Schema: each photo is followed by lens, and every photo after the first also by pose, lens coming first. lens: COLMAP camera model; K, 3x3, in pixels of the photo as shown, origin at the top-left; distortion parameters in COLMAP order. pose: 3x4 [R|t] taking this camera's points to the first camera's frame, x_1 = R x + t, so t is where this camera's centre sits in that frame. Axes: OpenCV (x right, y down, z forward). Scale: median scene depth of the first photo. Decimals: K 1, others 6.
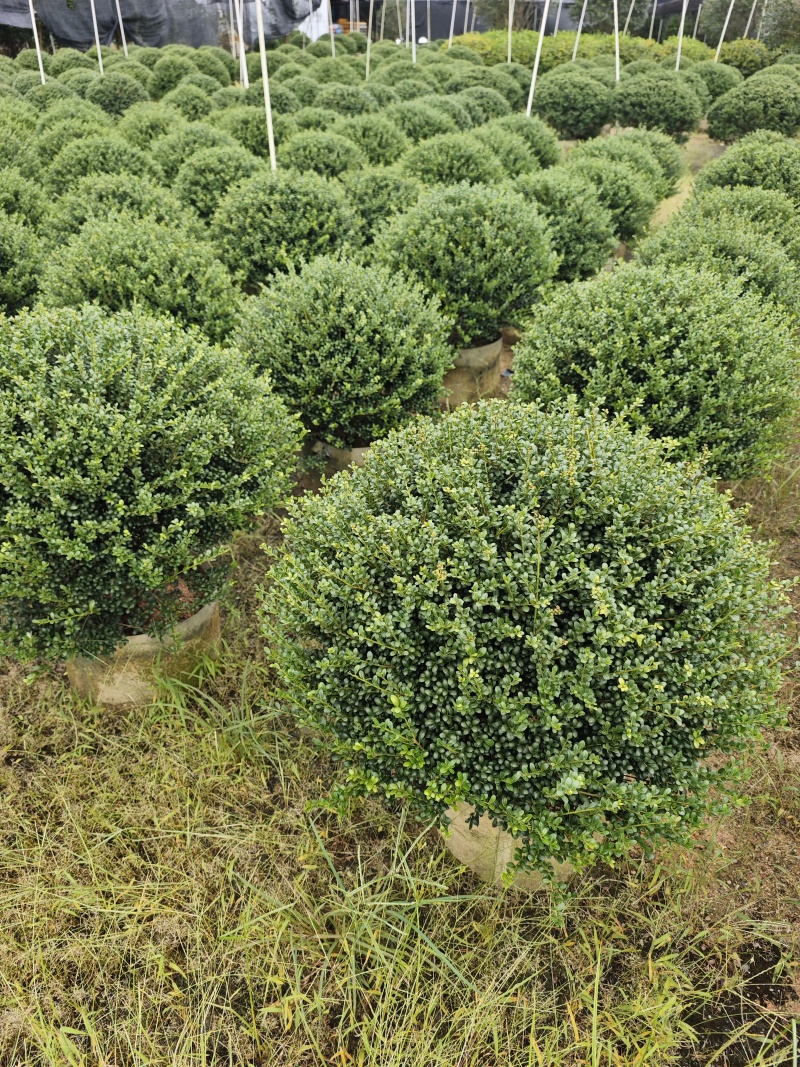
lens RADIAL K [[722.9, 0, 400.4], [0, 722.9, 558.8], [0, 0, 1]] dist [0.069787, -0.193681]
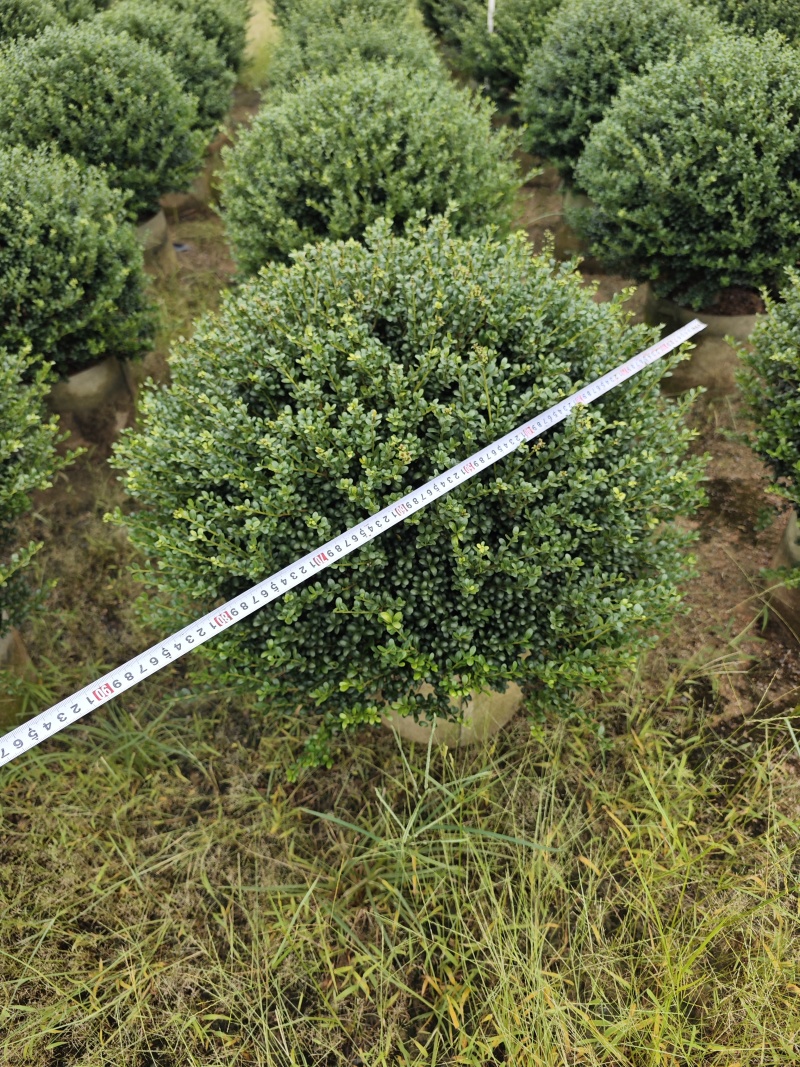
lens RADIAL K [[716.8, 0, 407.9], [0, 716.8, 540.2], [0, 0, 1]] dist [-0.021938, -0.016022]
pose [[0.840300, -0.407508, 0.357537, -0.125500], [0.350100, 0.911461, 0.216029, -0.030089], [-0.413914, -0.056355, 0.908570, 0.120092]]
